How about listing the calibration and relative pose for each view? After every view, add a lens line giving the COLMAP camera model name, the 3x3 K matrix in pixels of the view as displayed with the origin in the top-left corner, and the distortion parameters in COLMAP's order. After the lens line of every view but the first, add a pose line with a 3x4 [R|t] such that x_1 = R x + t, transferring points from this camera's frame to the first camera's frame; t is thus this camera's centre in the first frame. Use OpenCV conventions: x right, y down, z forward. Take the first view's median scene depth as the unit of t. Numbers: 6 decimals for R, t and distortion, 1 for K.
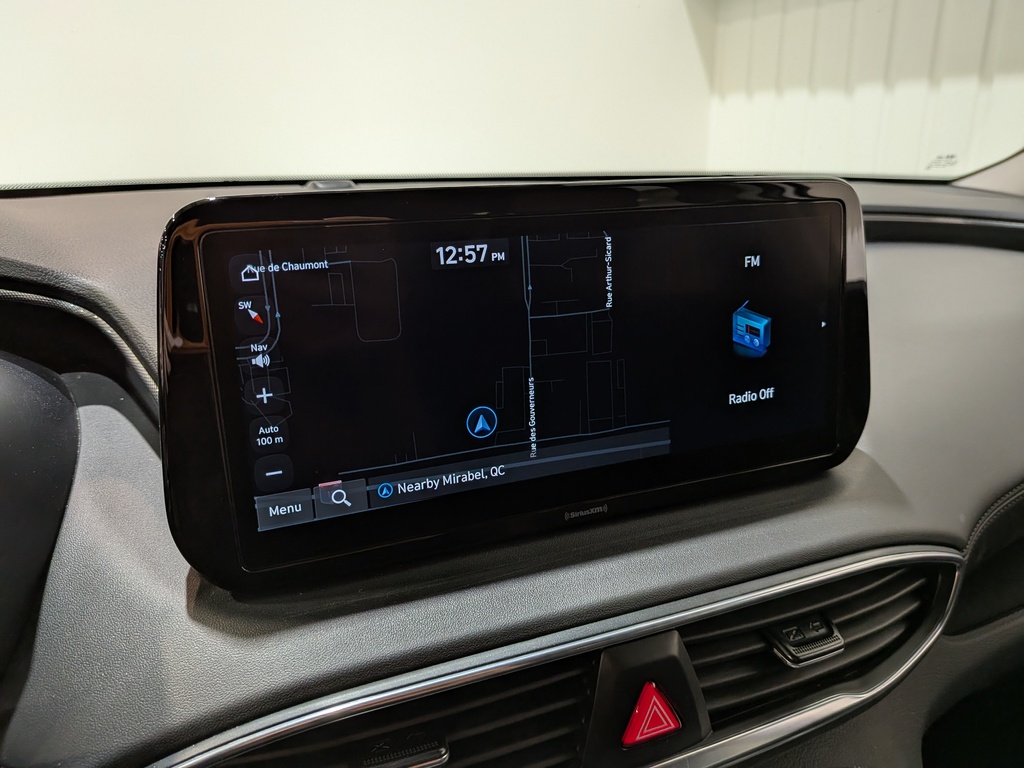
lens RADIAL K [[746.0, 0, 530.7], [0, 746.0, 386.2], [0, 0, 1]] dist [0.067959, -0.170408]
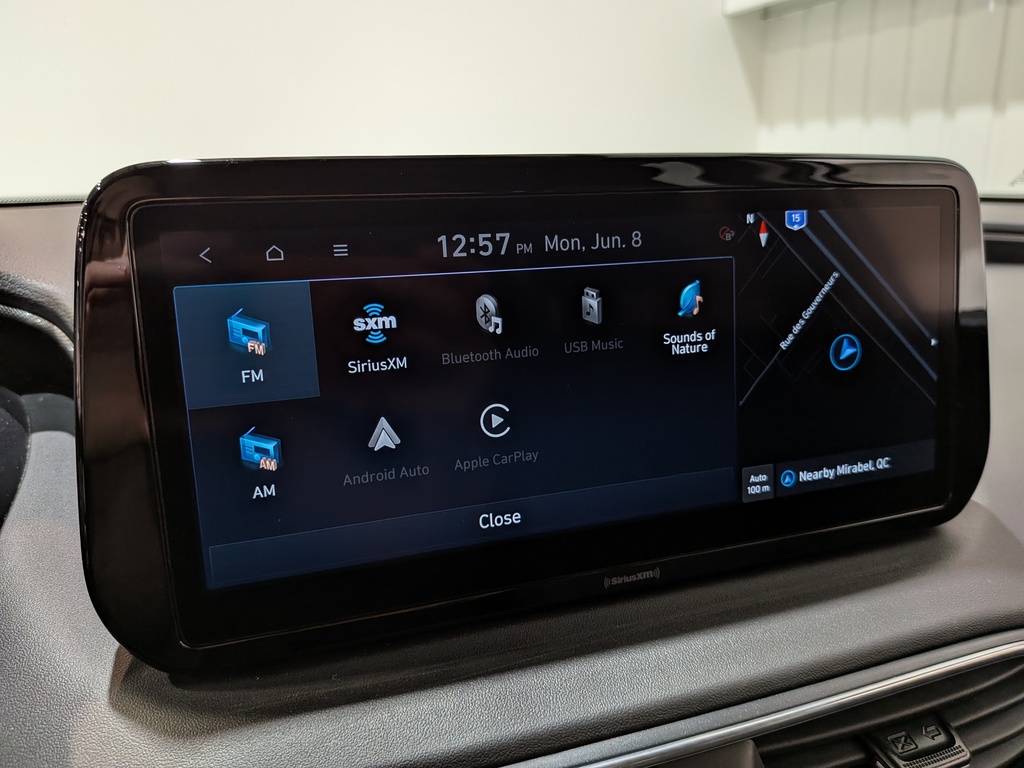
lens RADIAL K [[631.0, 0, 527.2], [0, 631.0, 397.6], [0, 0, 1]] dist [-0.025223, -0.001979]
pose [[0.996815, 0.008120, -0.079331, 0.016133], [-0.012590, 0.998351, -0.056007, 0.019669], [0.078745, 0.056828, 0.995274, 0.331319]]
